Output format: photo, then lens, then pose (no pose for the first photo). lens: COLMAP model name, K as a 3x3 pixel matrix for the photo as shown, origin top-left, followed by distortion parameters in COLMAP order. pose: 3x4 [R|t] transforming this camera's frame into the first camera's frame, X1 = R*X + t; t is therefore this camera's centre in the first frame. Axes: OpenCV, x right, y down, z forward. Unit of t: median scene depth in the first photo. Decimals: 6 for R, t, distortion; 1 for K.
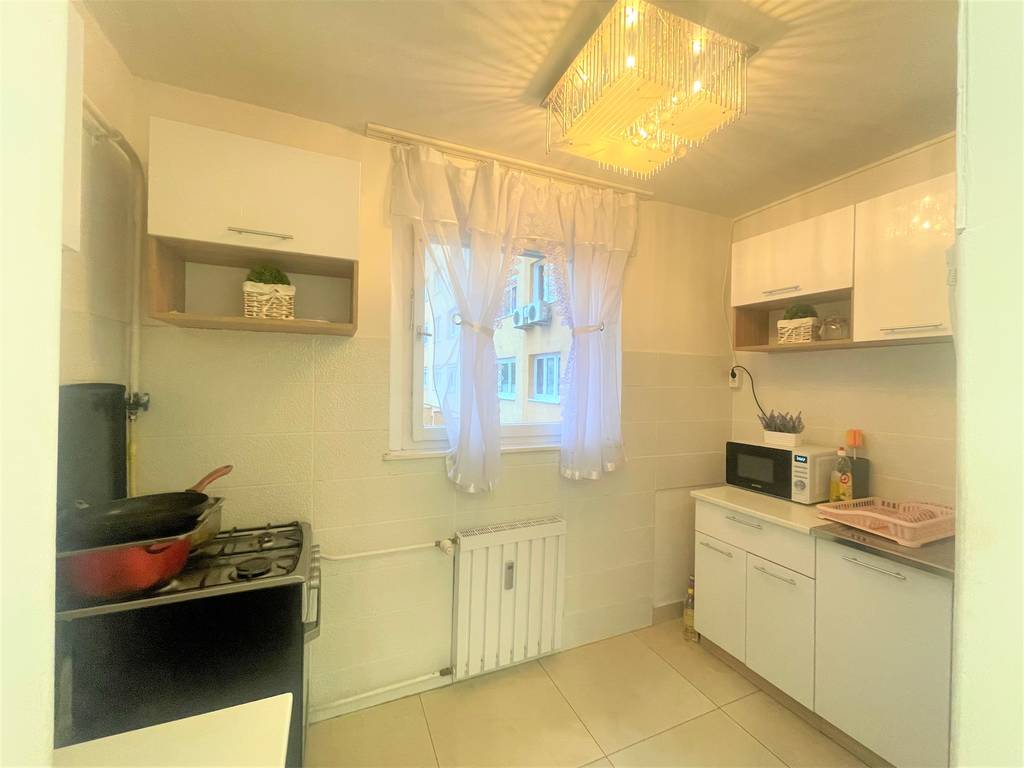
lens RADIAL K [[418.2, 0, 510.9], [0, 418.2, 381.1], [0, 0, 1]] dist [0.006196, 0.000330]
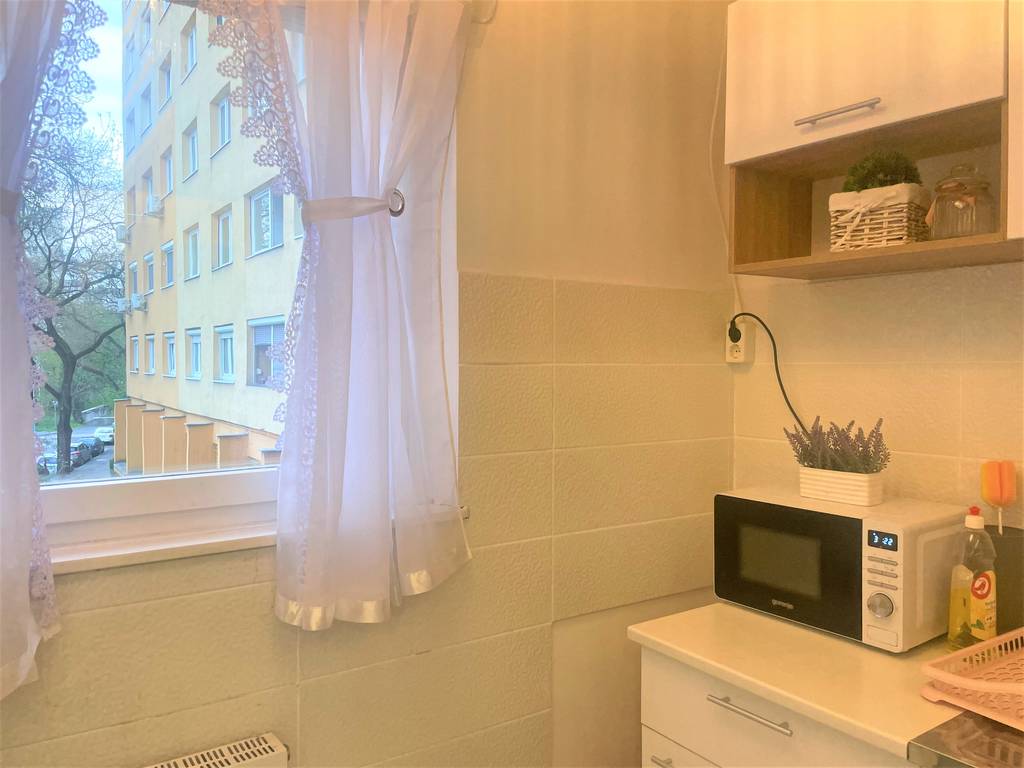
lens RADIAL K [[782.5, 0, 512.8], [0, 782.5, 384.9], [0, 0, 1]] dist [0.084993, -0.128614]
pose [[0.982648, -0.020454, 0.184349, 0.199808], [0.014425, 0.999318, 0.033986, 0.008053], [-0.184918, -0.030737, 0.982273, 0.313810]]
